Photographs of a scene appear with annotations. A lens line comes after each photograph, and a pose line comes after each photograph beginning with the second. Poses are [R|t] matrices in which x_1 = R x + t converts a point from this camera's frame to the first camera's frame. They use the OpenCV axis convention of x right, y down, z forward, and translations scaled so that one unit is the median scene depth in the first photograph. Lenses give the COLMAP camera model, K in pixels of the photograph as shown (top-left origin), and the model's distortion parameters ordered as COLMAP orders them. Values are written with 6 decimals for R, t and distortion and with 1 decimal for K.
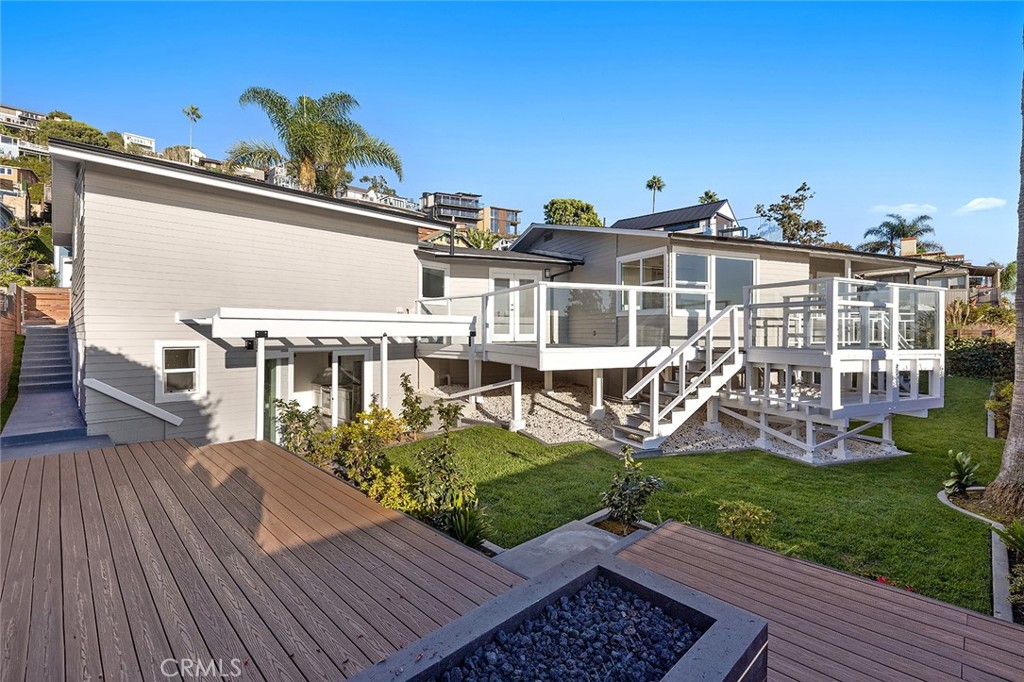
lens RADIAL K [[465.2, 0, 510.6], [0, 465.2, 330.9], [0, 0, 1]] dist [0.002555, 0.000781]
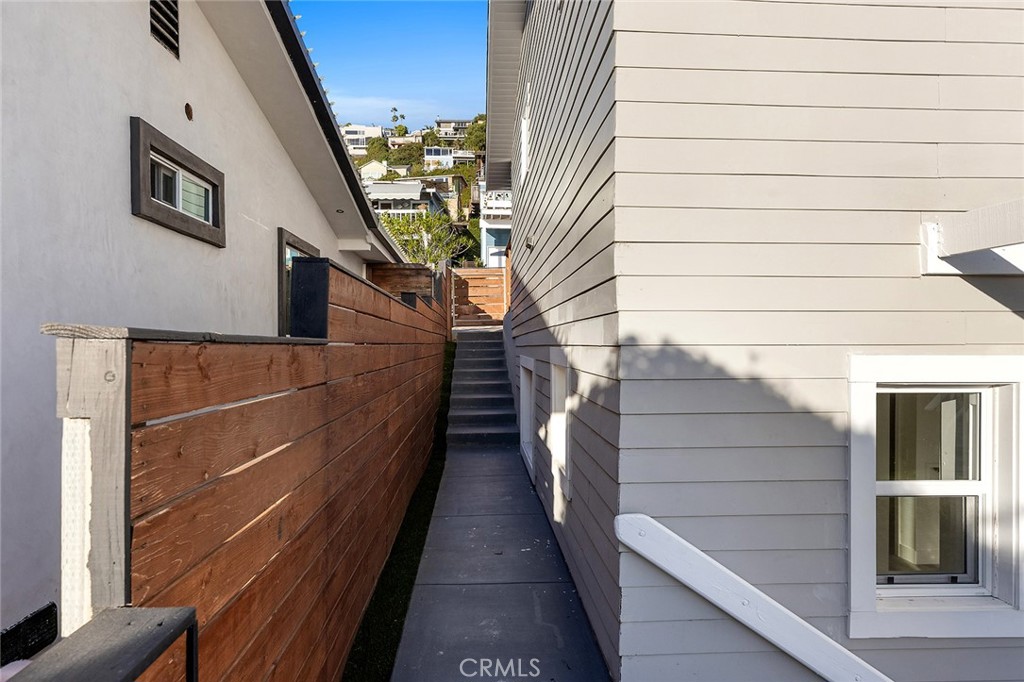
lens RADIAL K [[640.3, 0, 512.0], [0, 640.3, 341.0], [0, 0, 1]] dist [-0.000060, -0.000007]
pose [[0.750788, -0.004714, -0.660526, -0.330308], [0.005888, 0.999983, -0.000445, 0.006739], [0.660517, -0.003555, 0.750803, 0.321072]]
